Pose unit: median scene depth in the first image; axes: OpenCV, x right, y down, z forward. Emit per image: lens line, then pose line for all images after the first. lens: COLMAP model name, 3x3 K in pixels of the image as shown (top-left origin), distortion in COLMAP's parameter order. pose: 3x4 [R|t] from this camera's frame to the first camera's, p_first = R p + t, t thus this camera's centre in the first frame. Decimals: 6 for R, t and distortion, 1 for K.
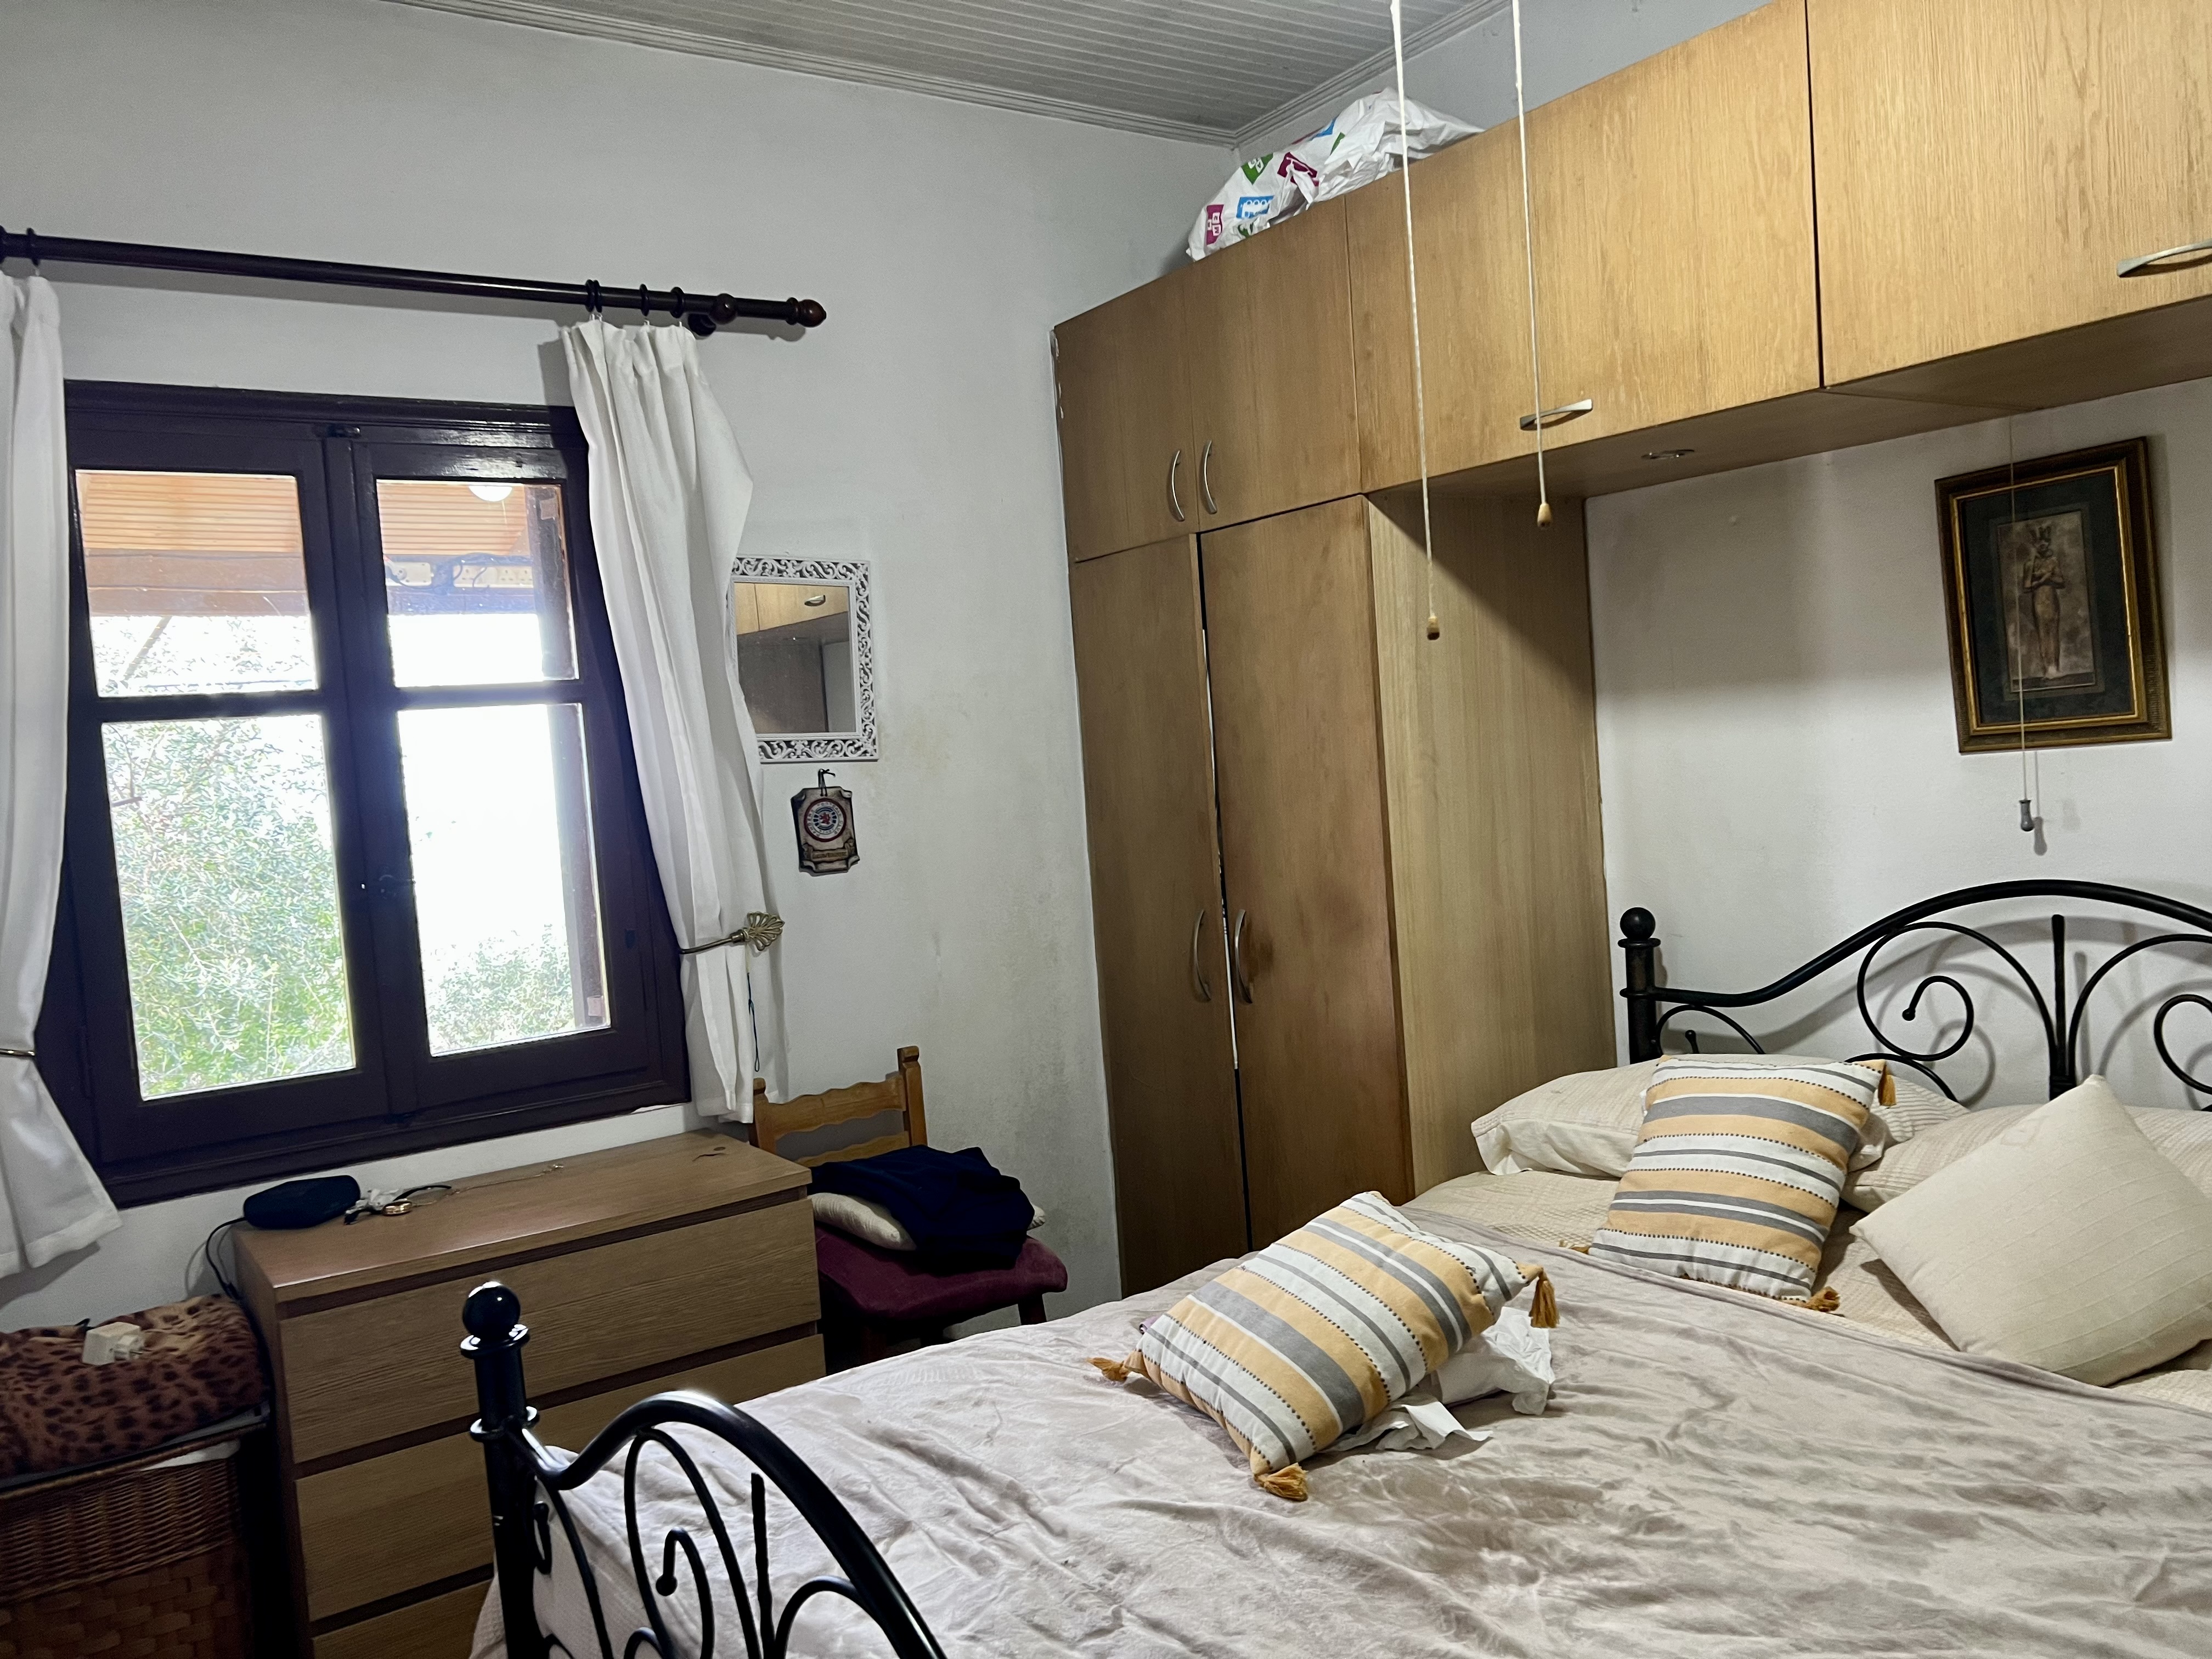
lens RADIAL K [[1750.5, 0, 1106.0], [0, 1750.5, 829.5], [0, 0, 1]] dist [0.083299, -0.001817]
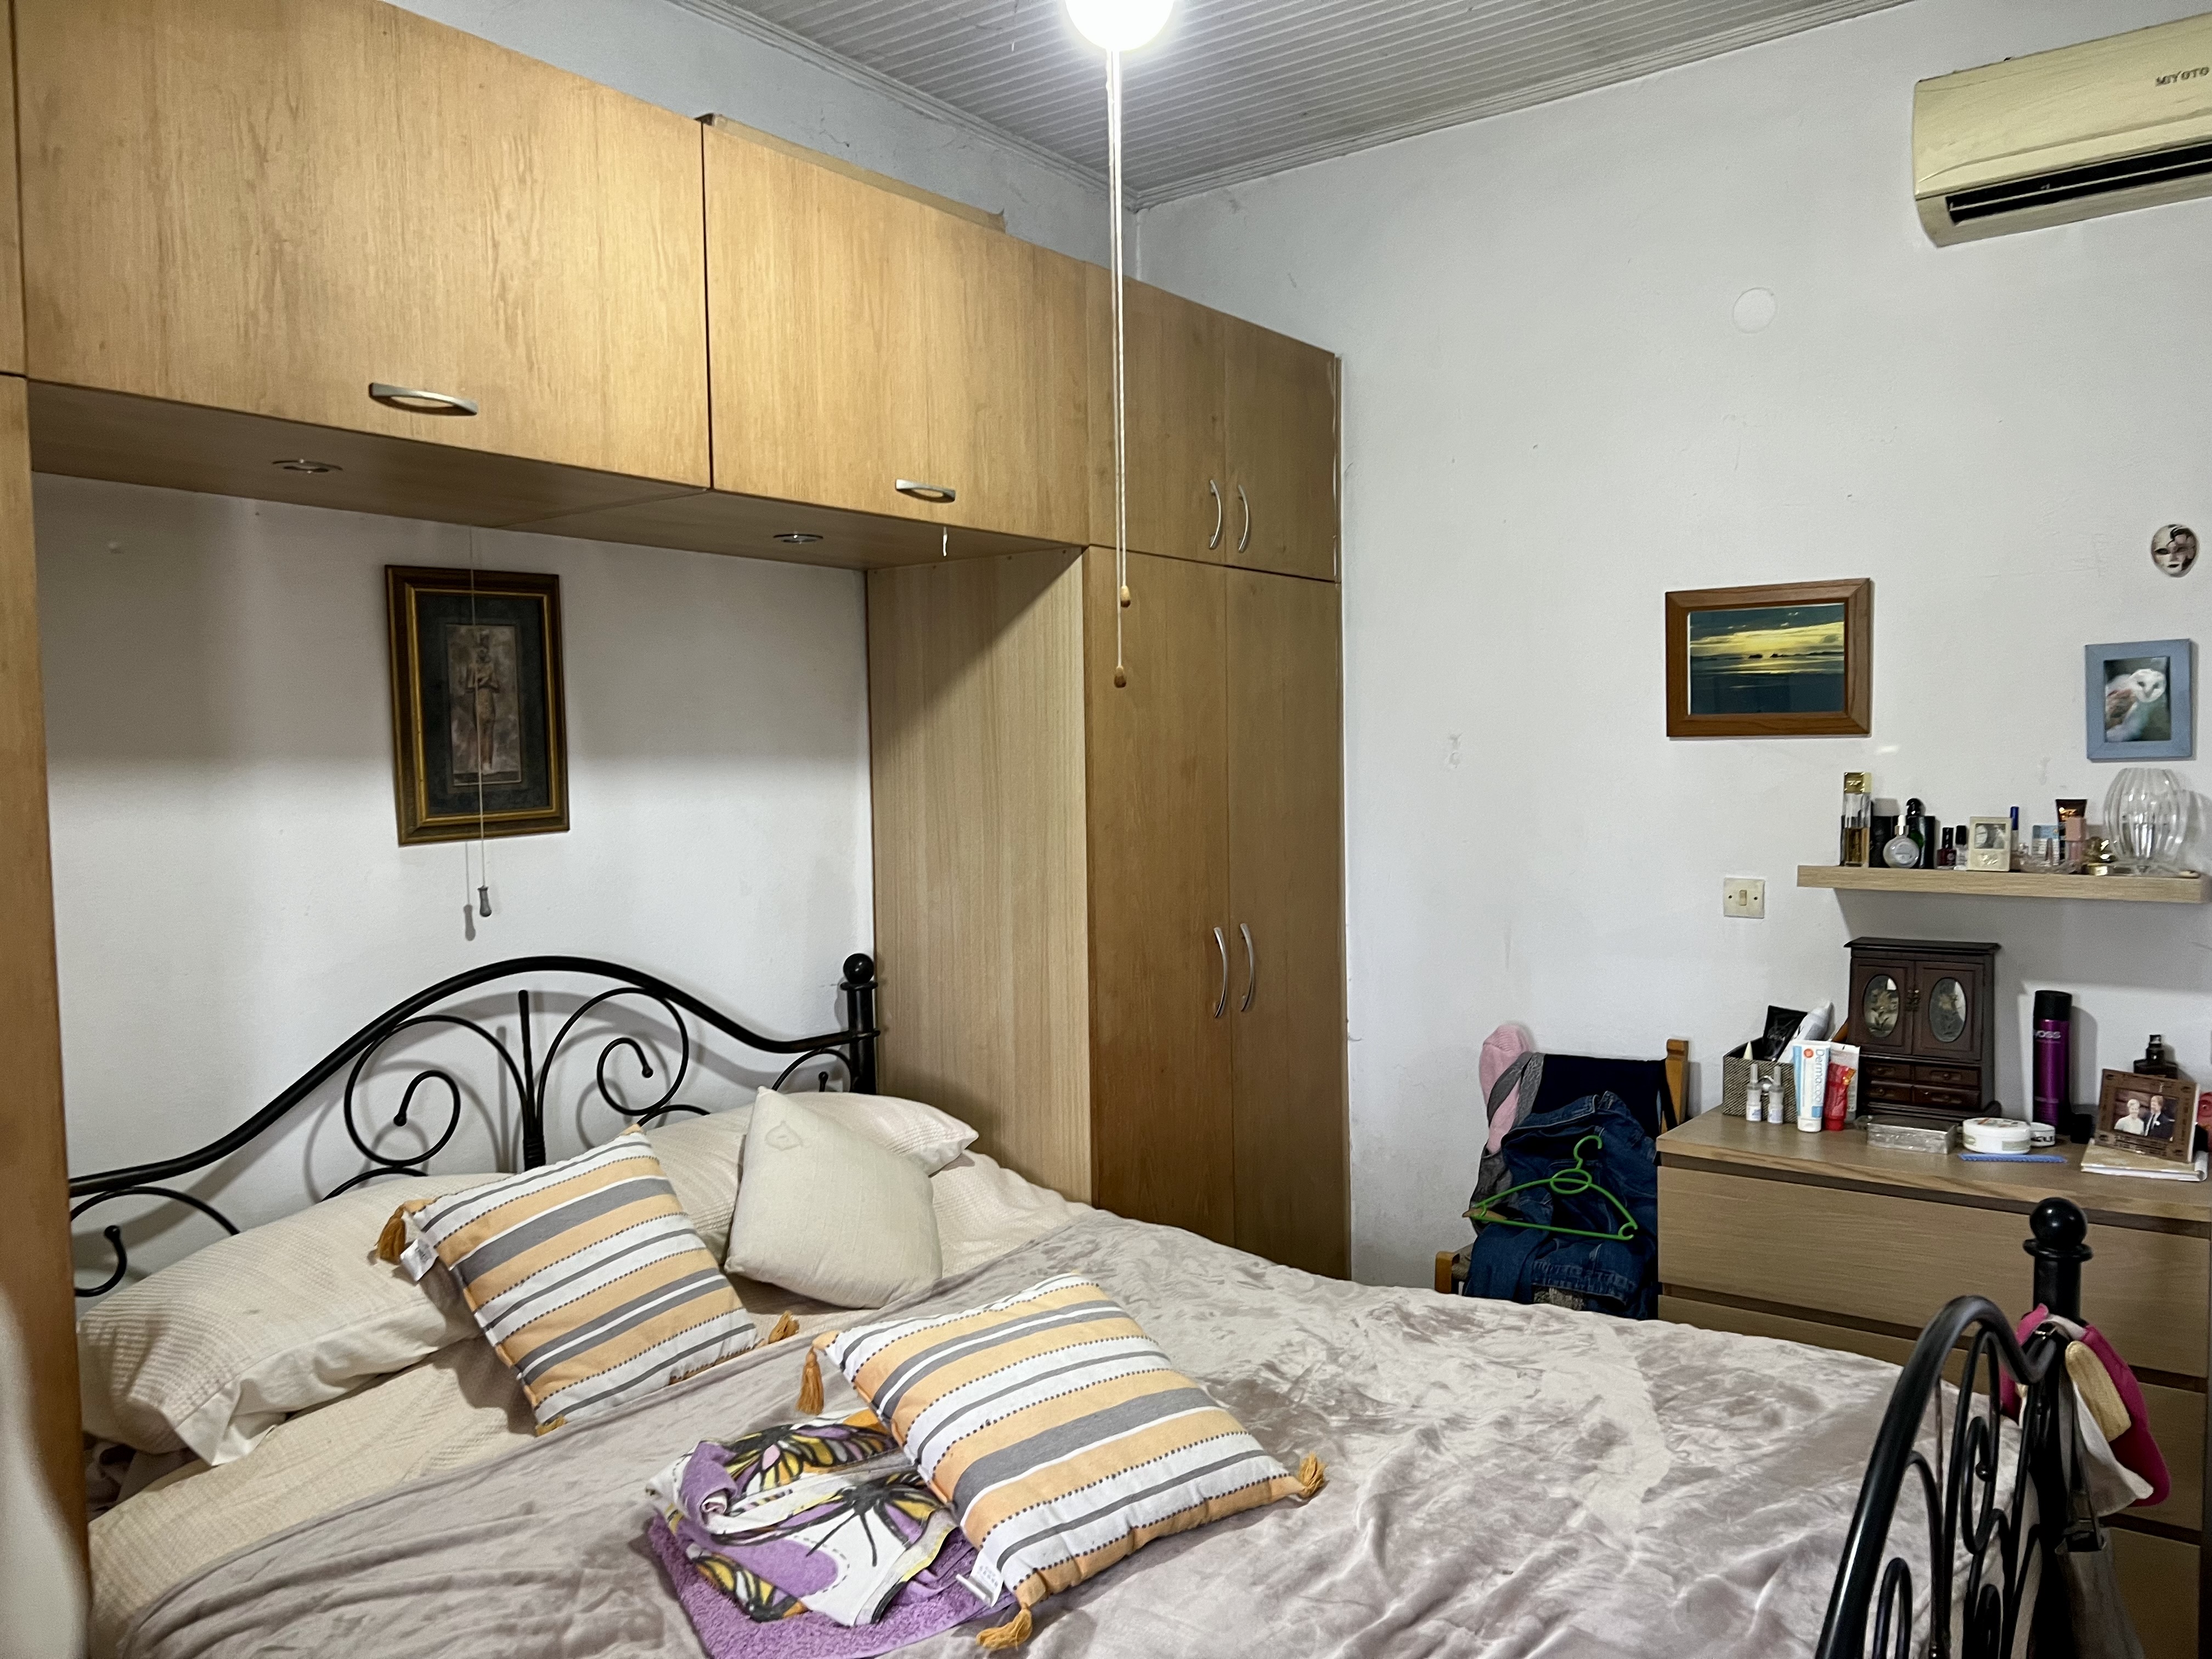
lens RADIAL K [[1750.5, 0, 1106.0], [0, 1750.5, 829.5], [0, 0, 1]] dist [0.083299, -0.001817]
pose [[-0.323196, 0.041789, 0.945409, -0.606666], [0.087312, 0.996080, -0.014180, -0.003548], [-0.942296, 0.077963, -0.325578, 1.009111]]
